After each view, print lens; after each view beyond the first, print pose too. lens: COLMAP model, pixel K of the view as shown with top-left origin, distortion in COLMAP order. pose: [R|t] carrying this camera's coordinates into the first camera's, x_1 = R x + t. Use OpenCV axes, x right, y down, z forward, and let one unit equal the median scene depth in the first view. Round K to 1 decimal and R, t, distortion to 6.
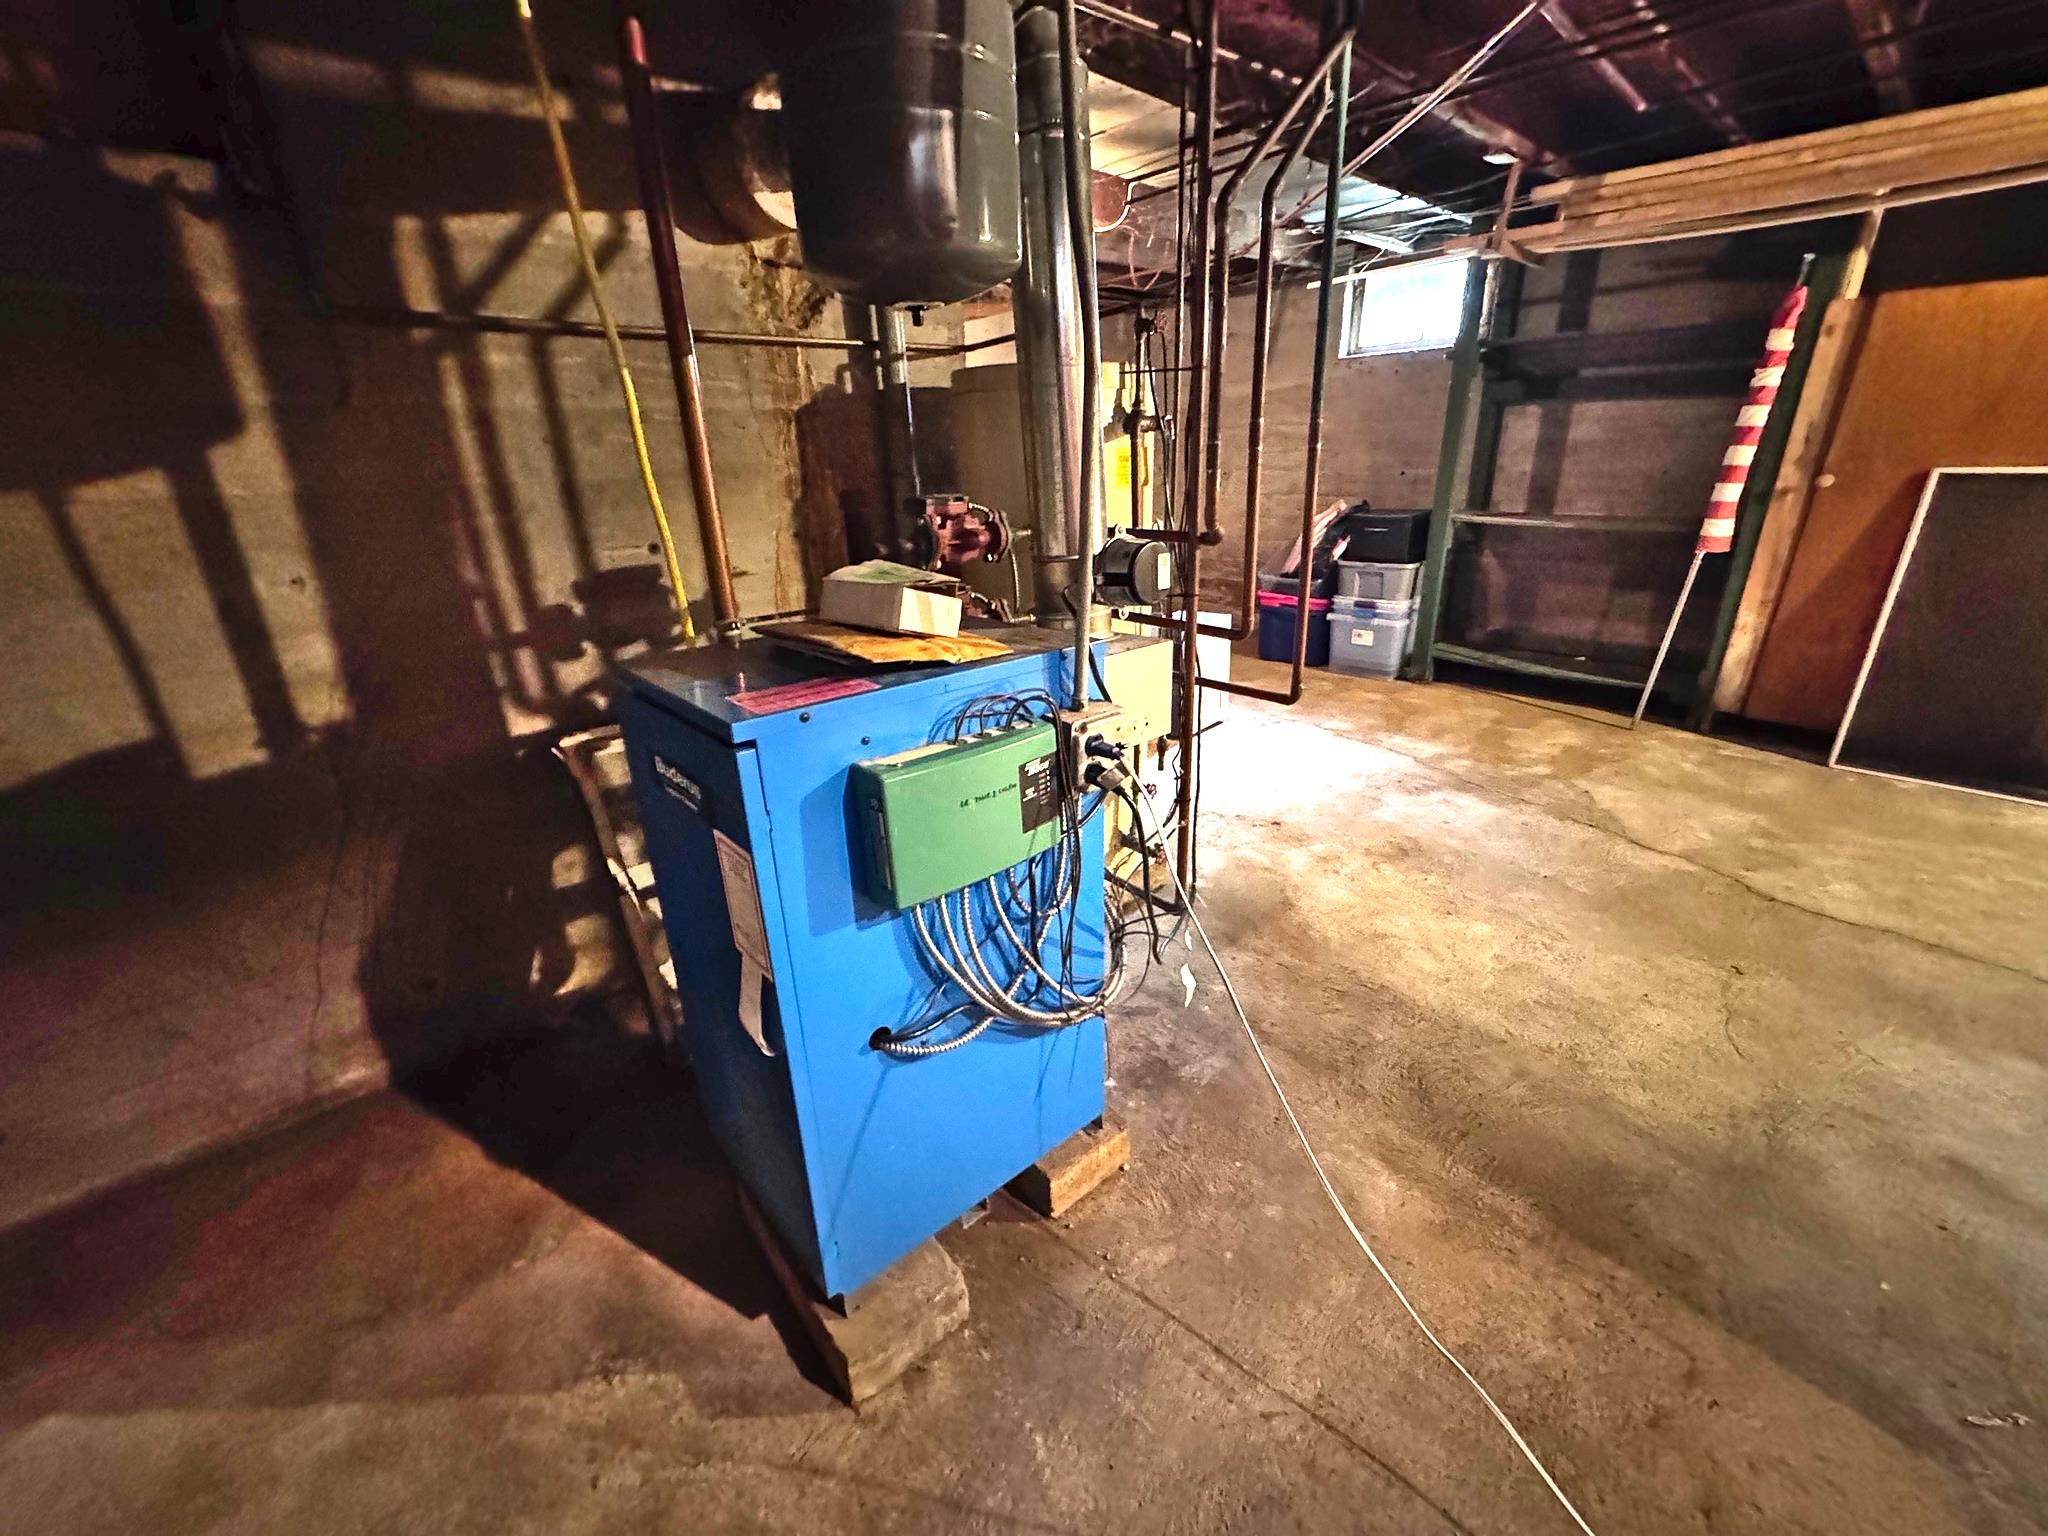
lens RADIAL K [[823.4, 0, 1024.0], [0, 823.4, 768.0], [0, 0, 1]] dist [-0.001632, 0.000096]
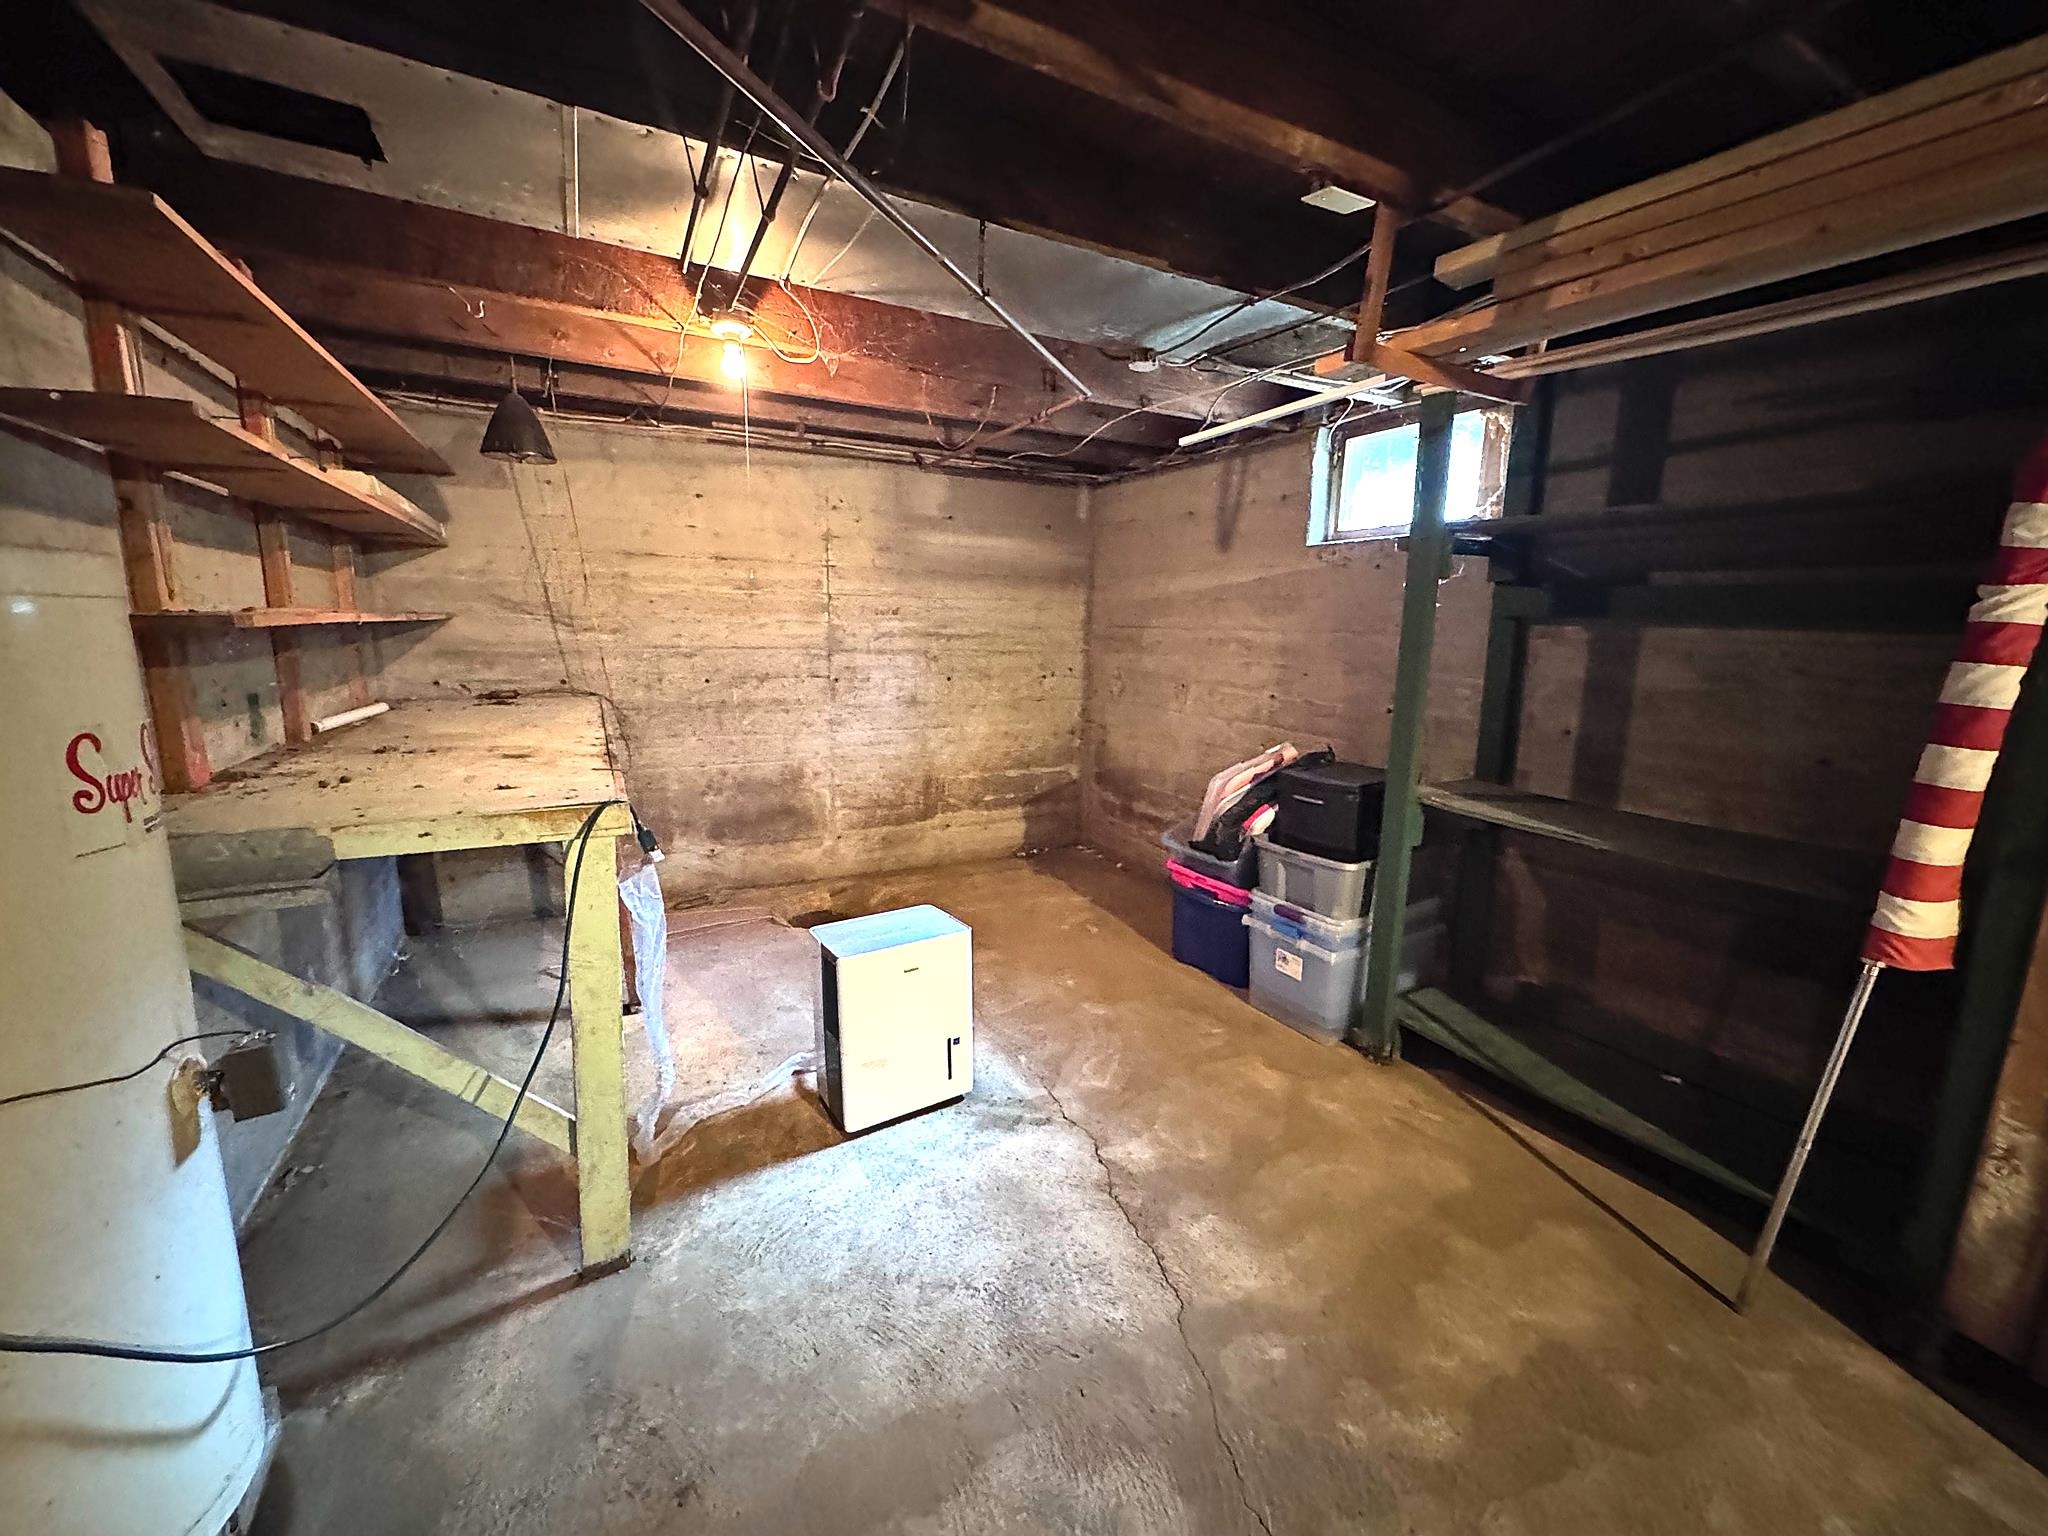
lens RADIAL K [[814.9, 0, 1019.8], [0, 814.9, 769.7], [0, 0, 1]] dist [-0.002342, 0.000025]
pose [[0.965269, 0.088342, -0.245869, 0.395711], [-0.132007, 0.977047, -0.167194, -0.192882], [0.225455, 0.193844, 0.954775, 0.377951]]
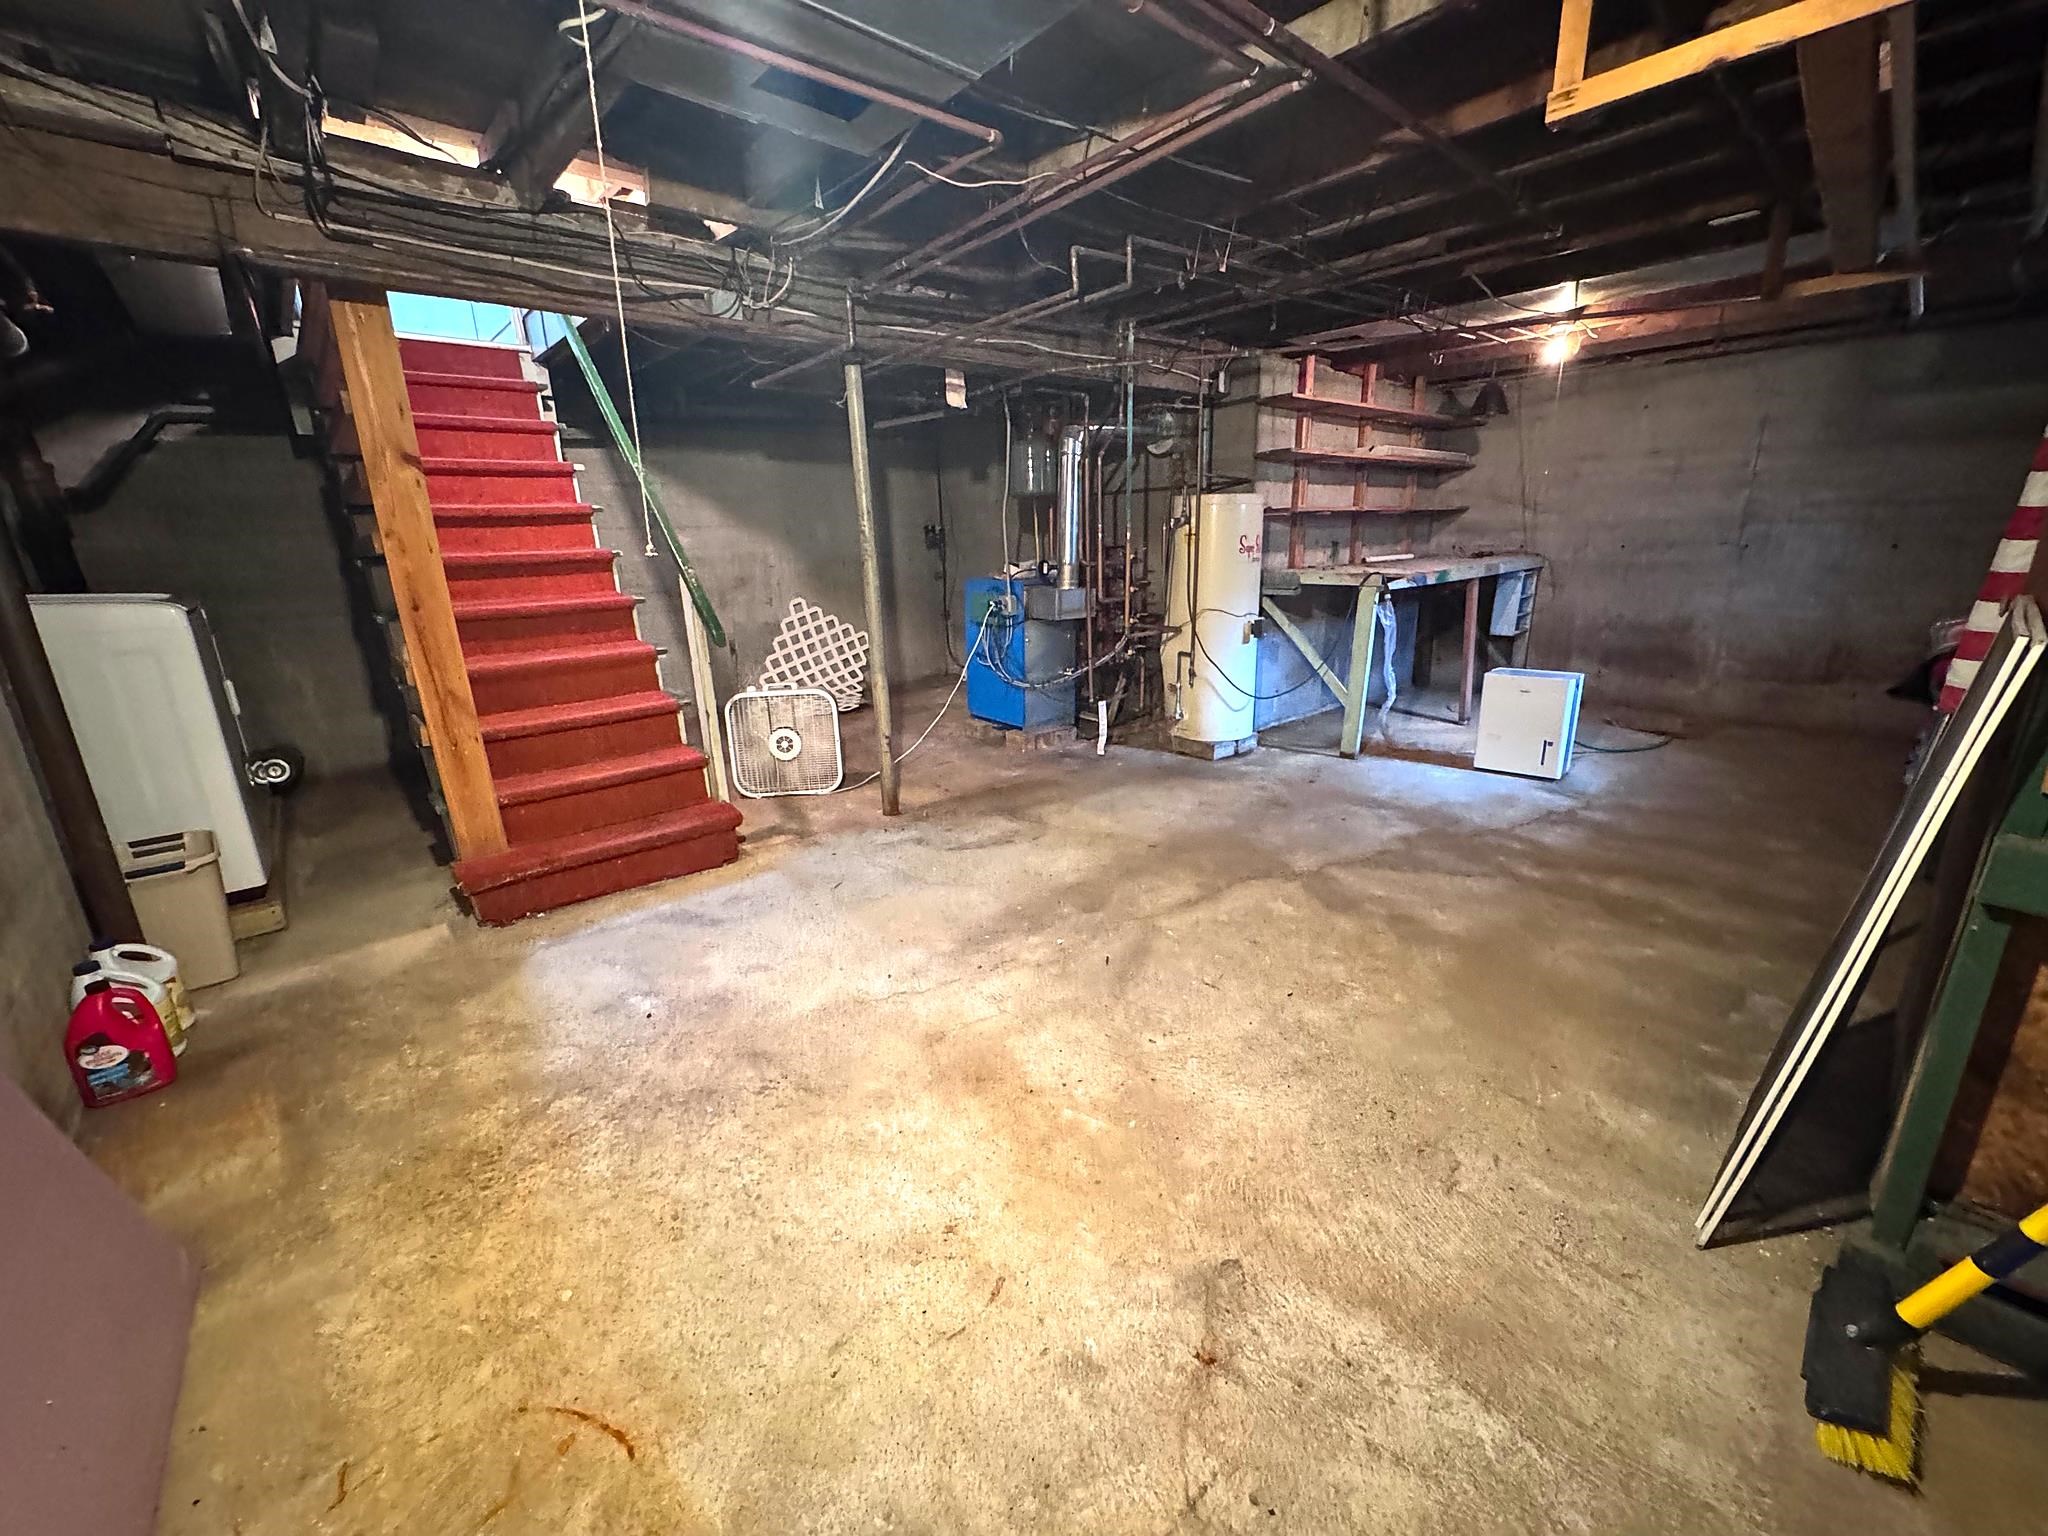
lens RADIAL K [[814.9, 0, 1019.8], [0, 814.9, 769.7], [0, 0, 1]] dist [-0.002342, 0.000025]
pose [[-0.029894, 0.301018, -0.953150, 1.196147], [-0.328033, 0.897808, 0.293828, -0.147459], [0.944193, 0.321449, 0.071905, 0.282713]]
